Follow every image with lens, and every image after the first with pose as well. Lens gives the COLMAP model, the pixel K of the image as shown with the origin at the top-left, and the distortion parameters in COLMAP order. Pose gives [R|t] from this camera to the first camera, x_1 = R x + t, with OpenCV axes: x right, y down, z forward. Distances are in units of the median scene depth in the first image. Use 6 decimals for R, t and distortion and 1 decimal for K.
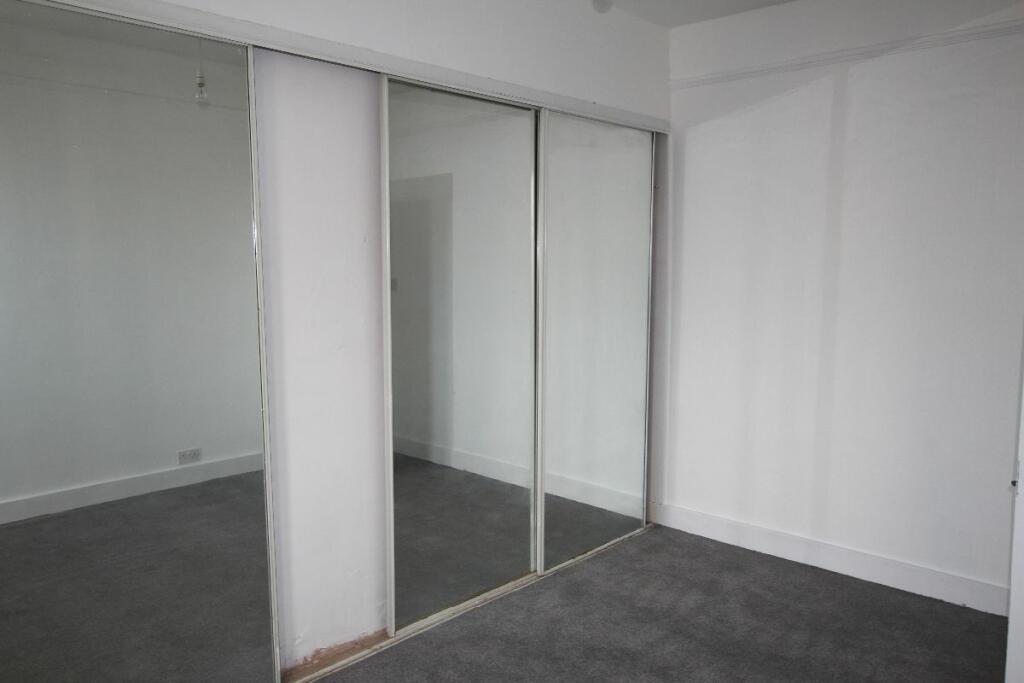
lens RADIAL K [[778.9, 0, 512.0], [0, 778.9, 342.8], [0, 0, 1]] dist [-0.013301, 0.034869]
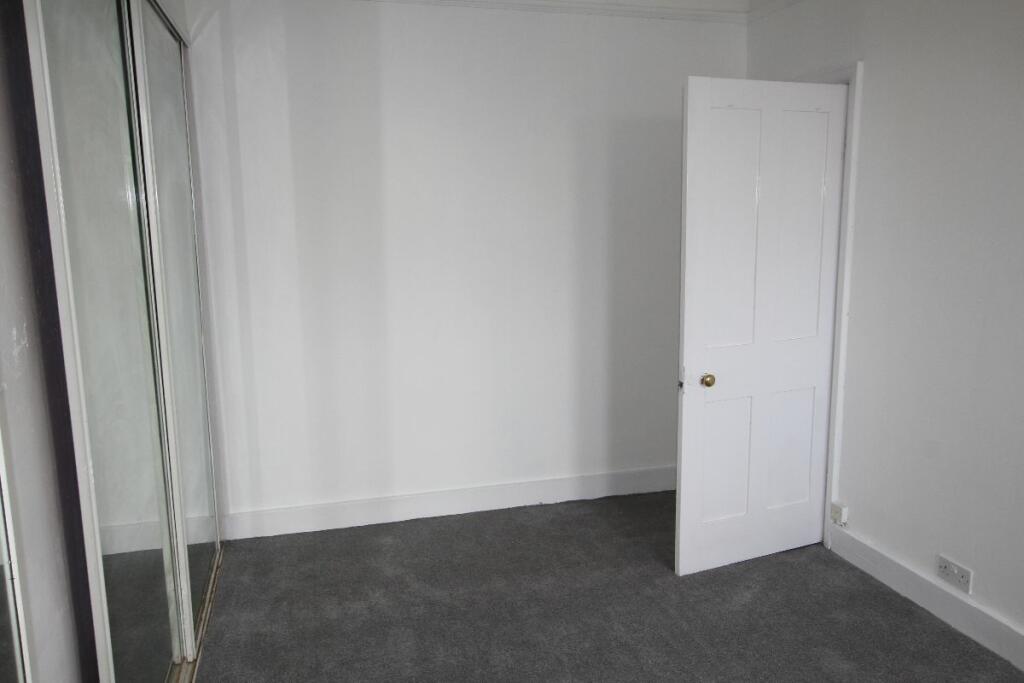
lens RADIAL K [[778.9, 0, 513.9], [0, 778.9, 341.2], [0, 0, 1]] dist [-0.013301, 0.034869]
pose [[0.505679, -0.142627, 0.850850, -0.375040], [0.095412, 0.989435, 0.109152, -0.036301], [-0.857429, 0.025986, 0.513945, 0.383590]]
